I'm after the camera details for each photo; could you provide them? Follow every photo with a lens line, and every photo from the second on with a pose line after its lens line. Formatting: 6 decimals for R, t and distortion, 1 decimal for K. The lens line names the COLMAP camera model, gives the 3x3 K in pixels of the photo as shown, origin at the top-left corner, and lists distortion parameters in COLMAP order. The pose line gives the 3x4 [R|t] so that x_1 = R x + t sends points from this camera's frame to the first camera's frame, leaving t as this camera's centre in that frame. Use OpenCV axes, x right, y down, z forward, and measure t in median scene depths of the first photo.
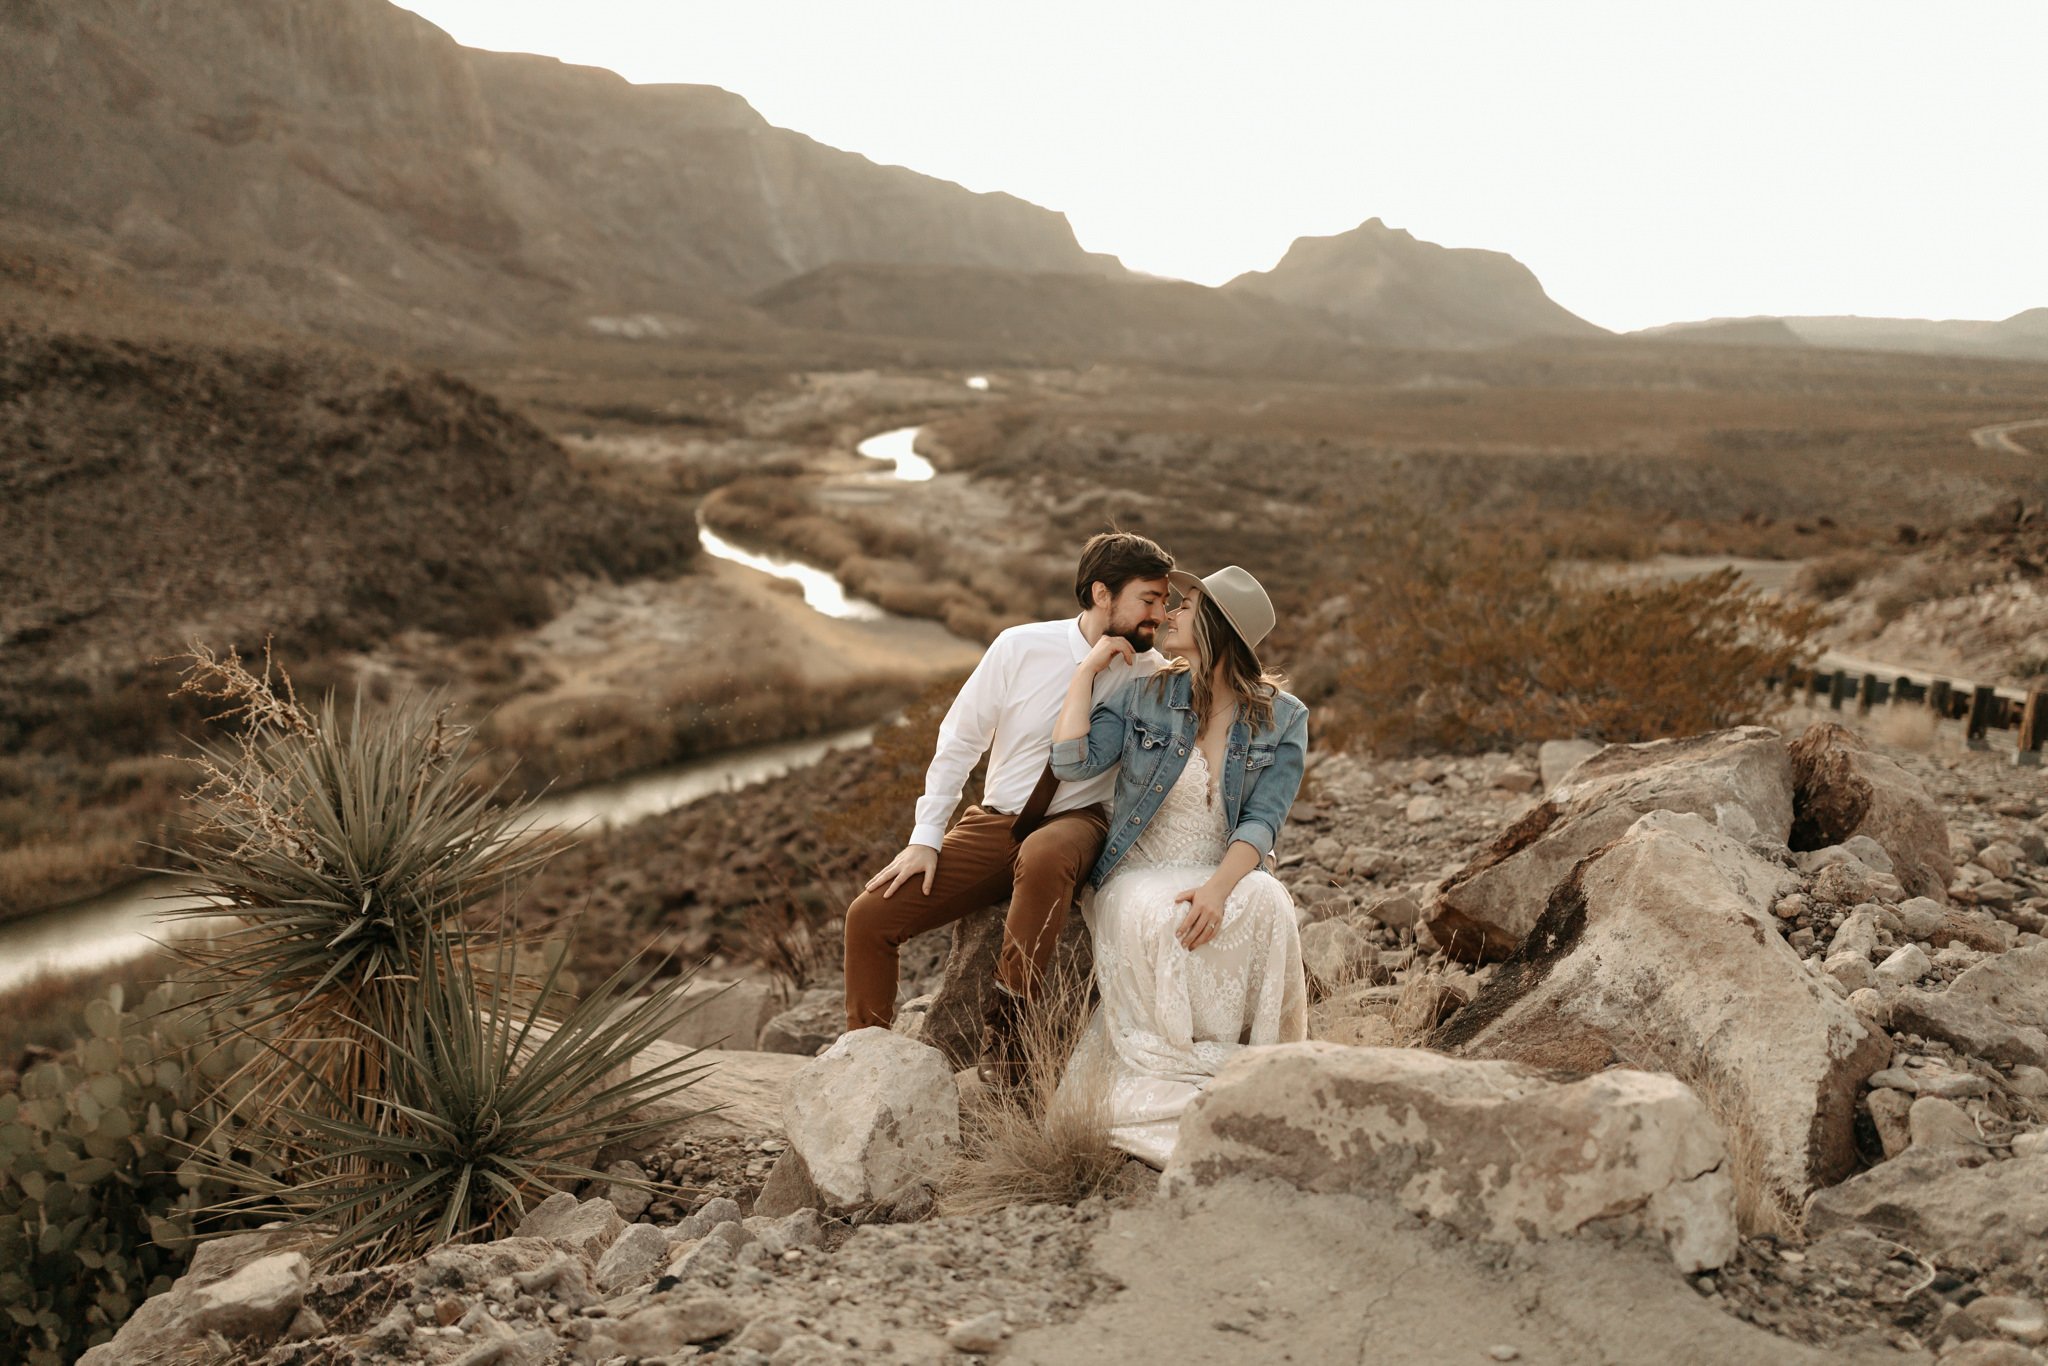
lens RADIAL K [[2399.4, 0, 1027.1], [0, 2399.4, 644.3], [0, 0, 1]] dist [0.014761, -0.025283]
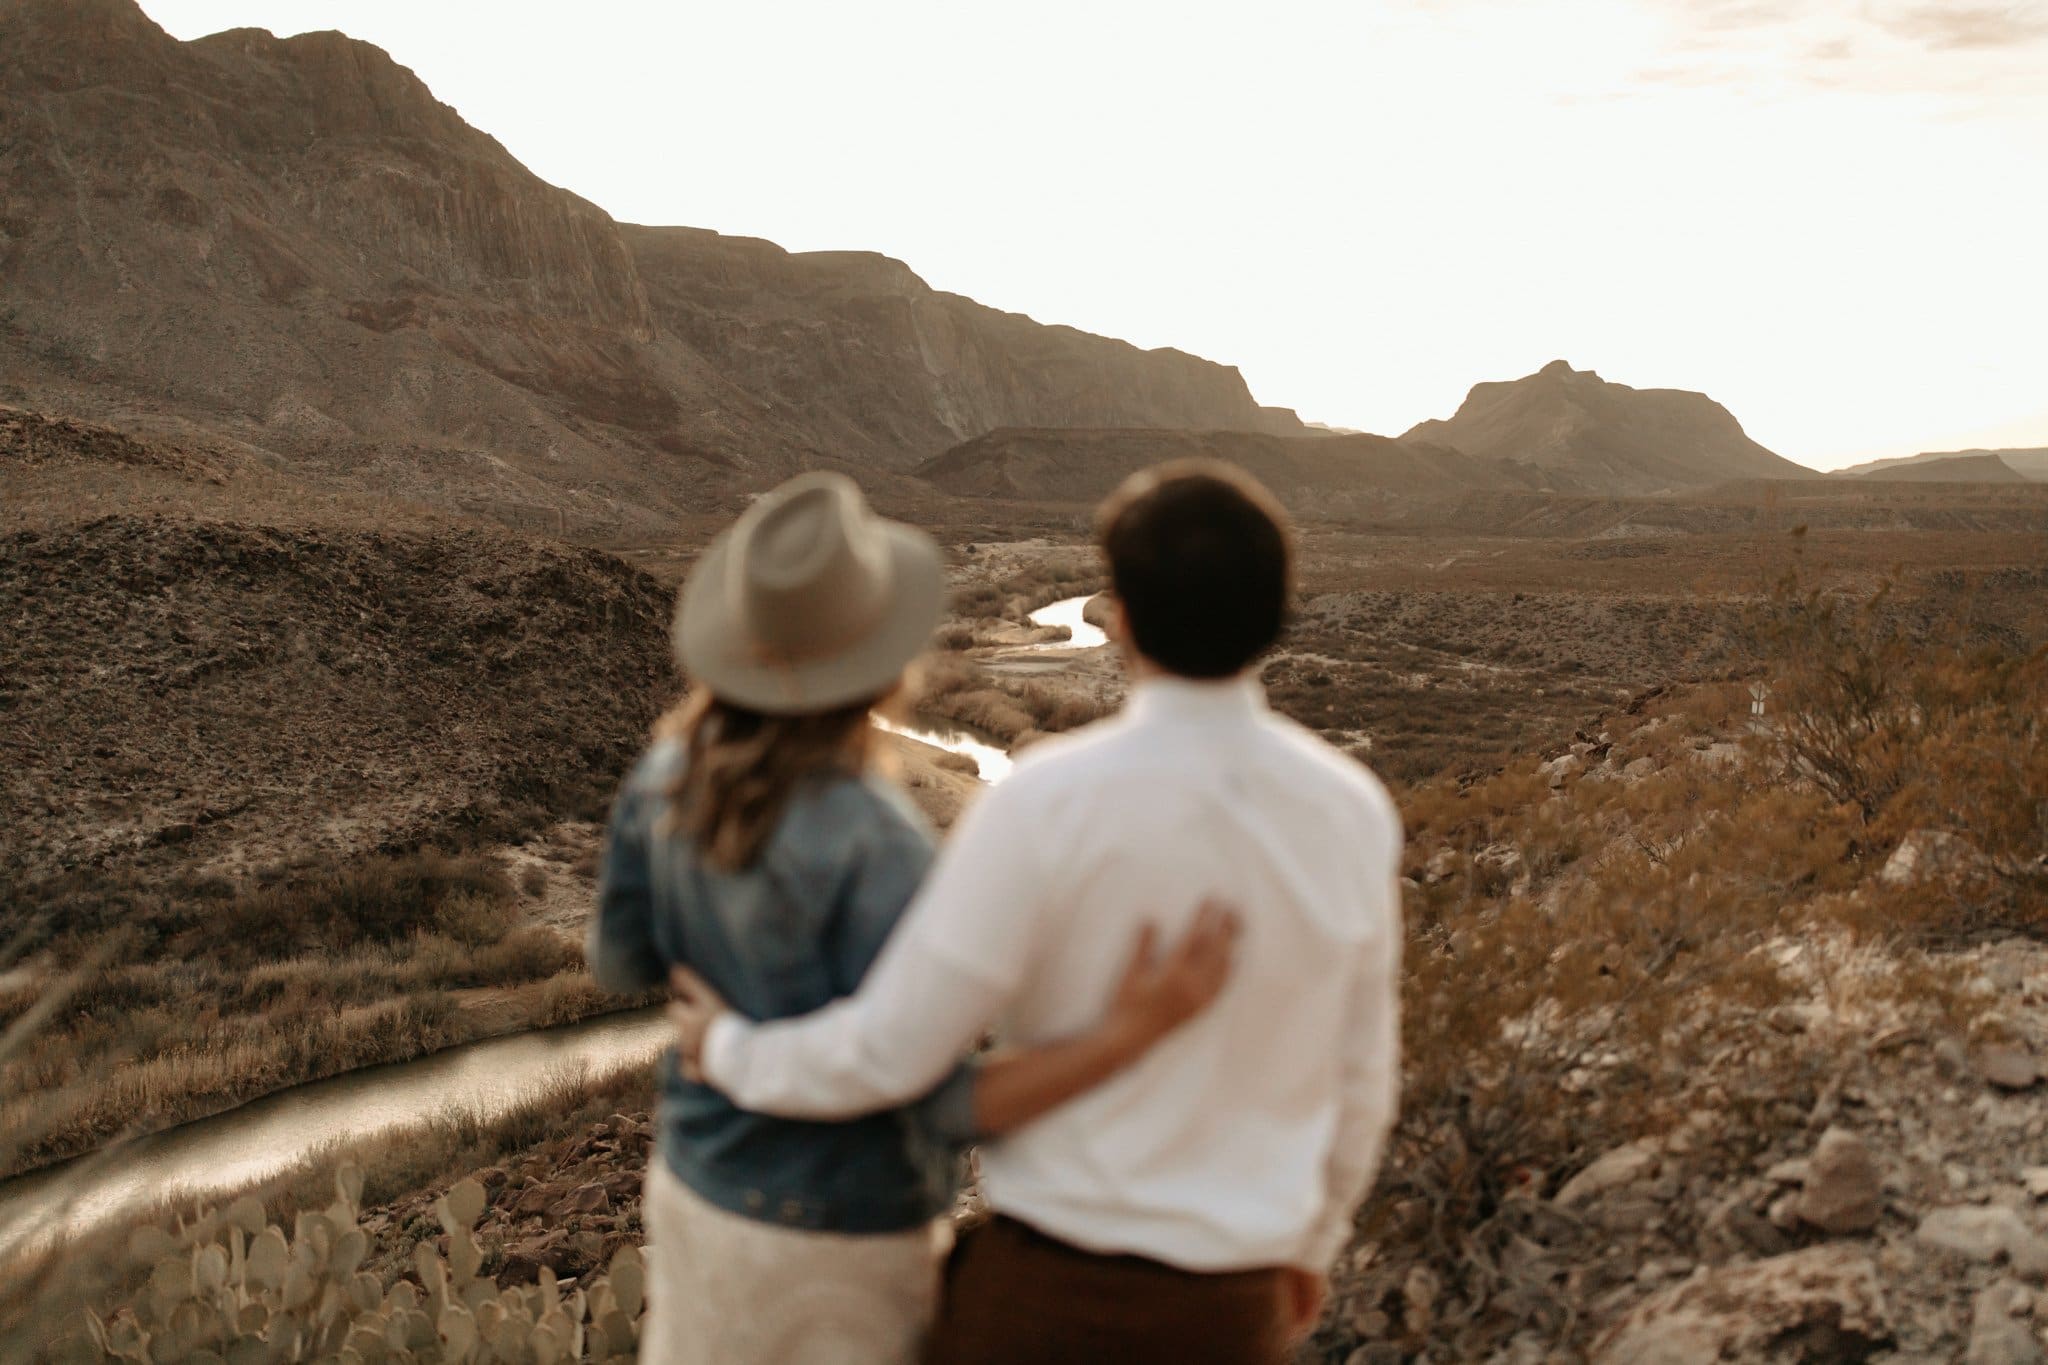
lens RADIAL K [[2077.7, 0, 1038.0], [0, 2077.7, 665.0], [0, 0, 1]] dist [0.009912, -0.011155]
pose [[0.997905, -0.030706, -0.056952, -0.020462], [0.025863, 0.996137, -0.083917, 0.006844], [0.059309, 0.082269, 0.994844, 0.180672]]
